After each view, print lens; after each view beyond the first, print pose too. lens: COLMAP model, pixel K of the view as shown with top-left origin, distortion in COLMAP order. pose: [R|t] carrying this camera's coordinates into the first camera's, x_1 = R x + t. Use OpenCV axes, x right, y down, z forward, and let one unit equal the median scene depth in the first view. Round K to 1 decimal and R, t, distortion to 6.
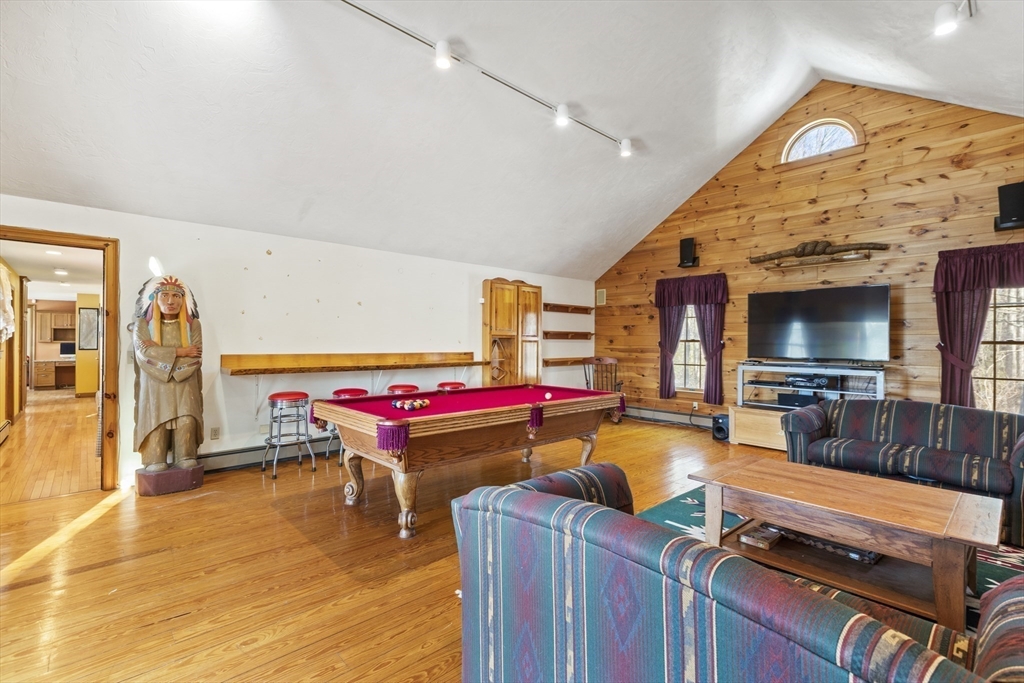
lens RADIAL K [[463.6, 0, 511.9], [0, 463.6, 343.5], [0, 0, 1]] dist [-0.002885, 0.000504]
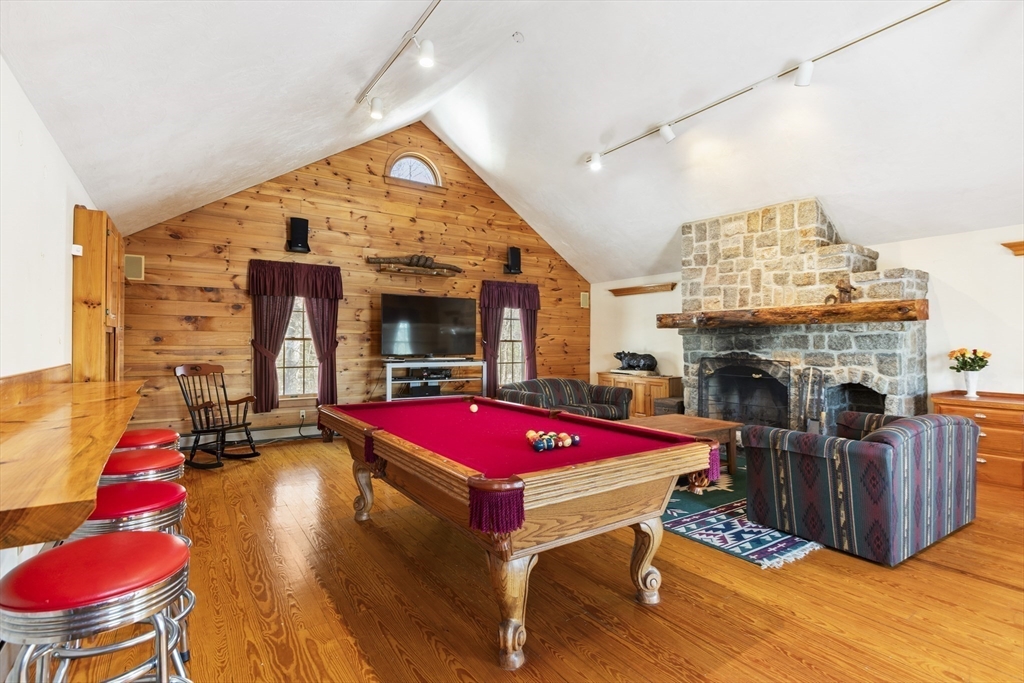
lens RADIAL K [[489.1, 0, 523.5], [0, 489.1, 339.0], [0, 0, 1]] dist [-0.001037, -0.000117]
pose [[0.137958, 0.001712, 0.990437, -0.470617], [-0.000695, 0.999998, -0.001632, -0.004719], [-0.990438, -0.000463, 0.137959, 0.490545]]
